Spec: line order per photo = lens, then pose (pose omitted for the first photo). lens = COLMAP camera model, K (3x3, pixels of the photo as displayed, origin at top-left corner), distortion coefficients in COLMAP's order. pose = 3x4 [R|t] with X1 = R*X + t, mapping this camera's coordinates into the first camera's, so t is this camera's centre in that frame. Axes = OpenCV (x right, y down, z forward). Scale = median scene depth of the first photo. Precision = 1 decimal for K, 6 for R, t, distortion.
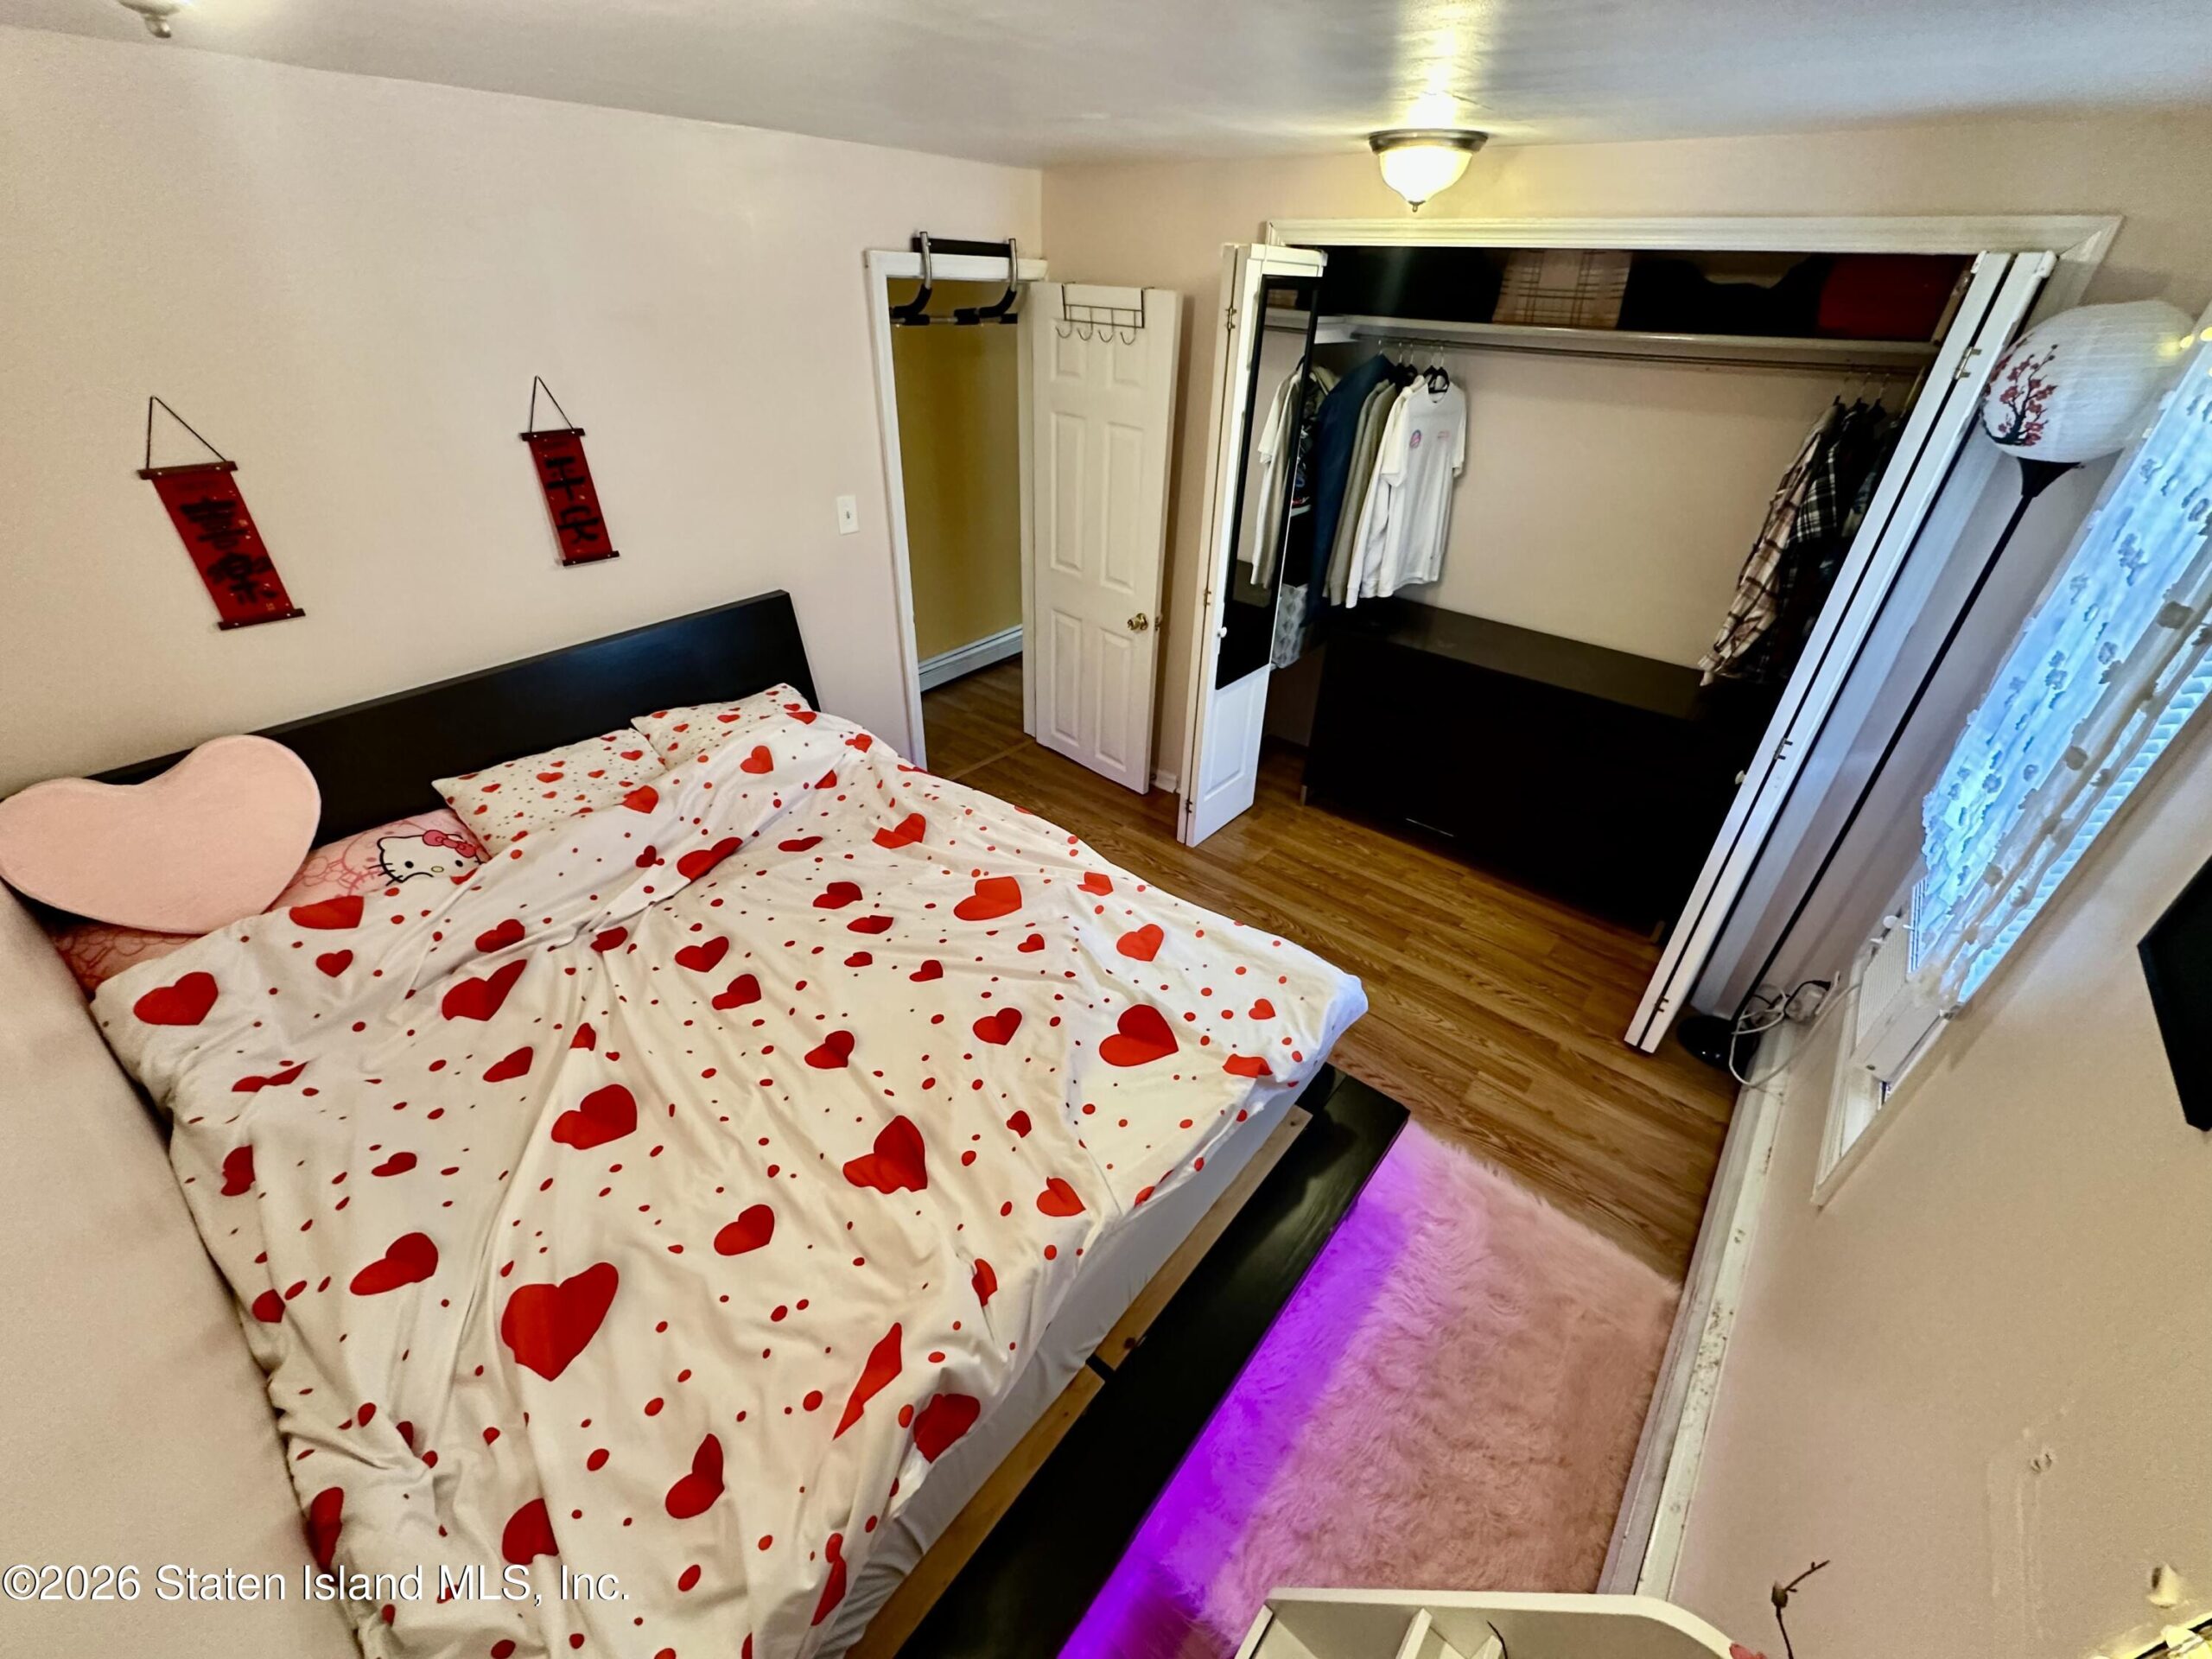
lens RADIAL K [[877.0, 0, 1106.9], [0, 877.0, 828.7], [0, 0, 1]] dist [-0.012265, 0.000819]
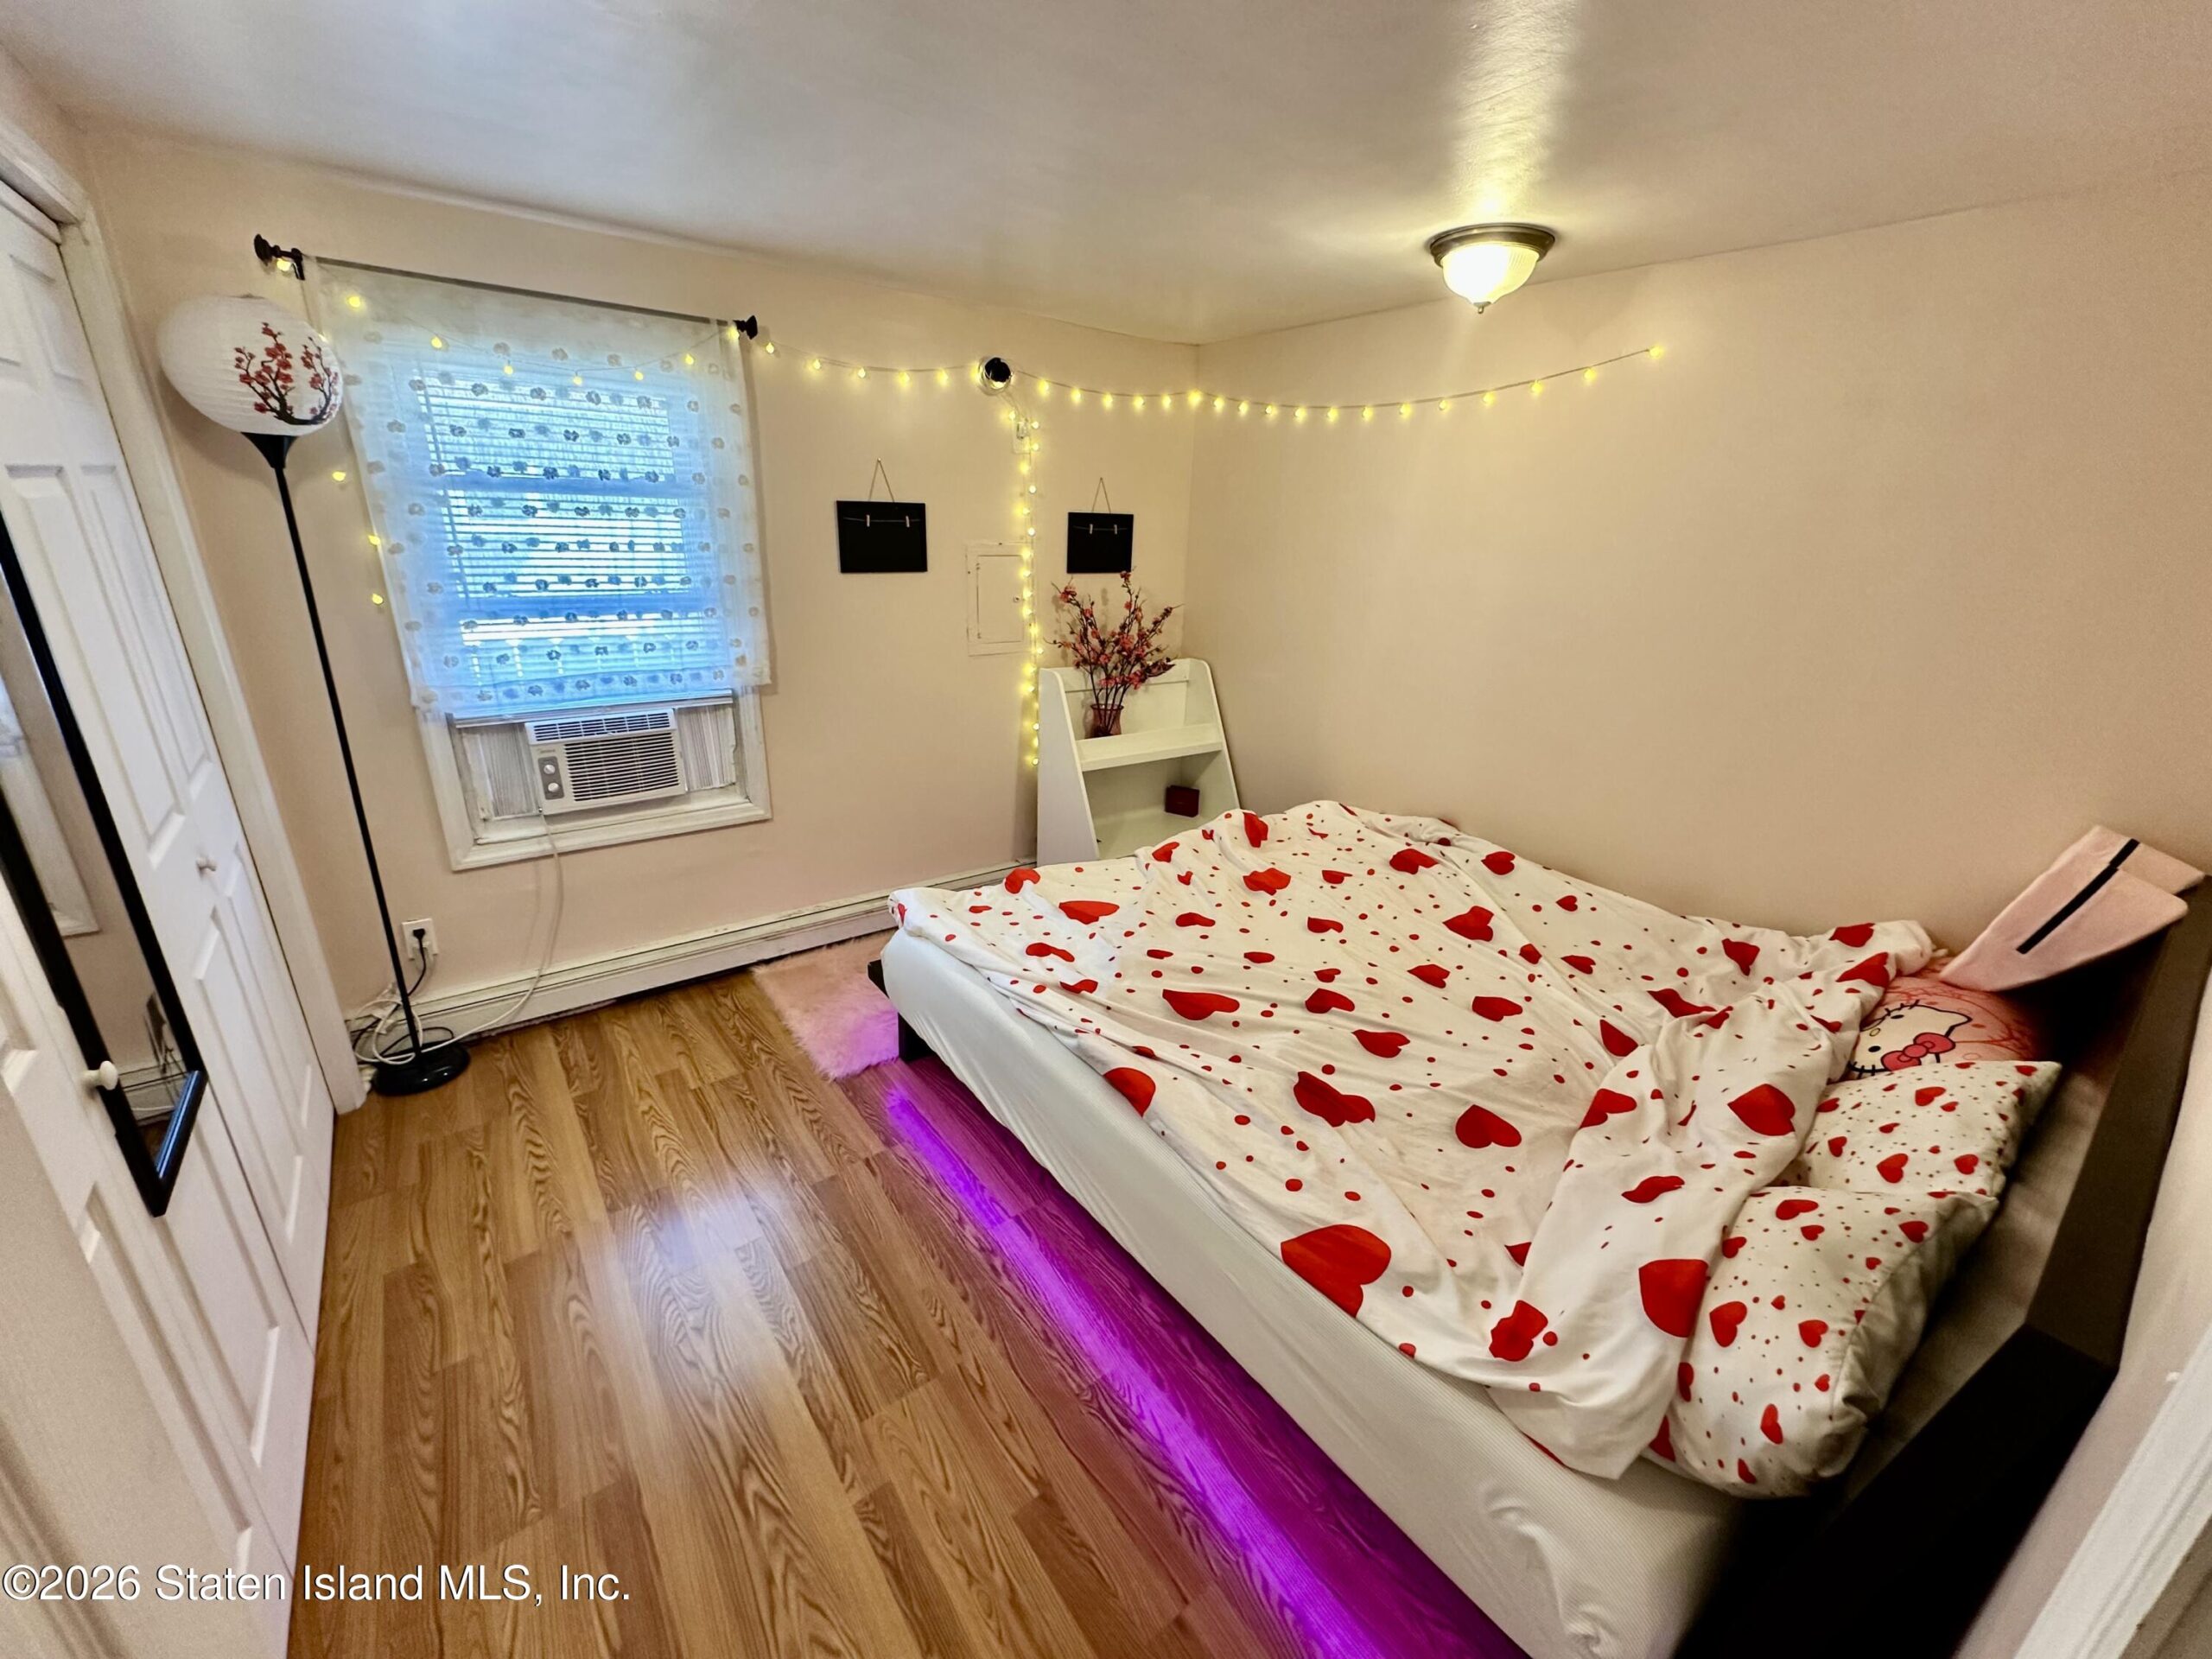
lens RADIAL K [[877.0, 0, 1113.4], [0, 877.0, 820.8], [0, 0, 1]] dist [-0.012265, 0.000819]
pose [[-0.973255, -0.132082, 0.187959, -0.216603], [0.067767, 0.616706, 0.784271, -0.806299], [-0.219504, 0.776033, -0.591262, 1.579753]]
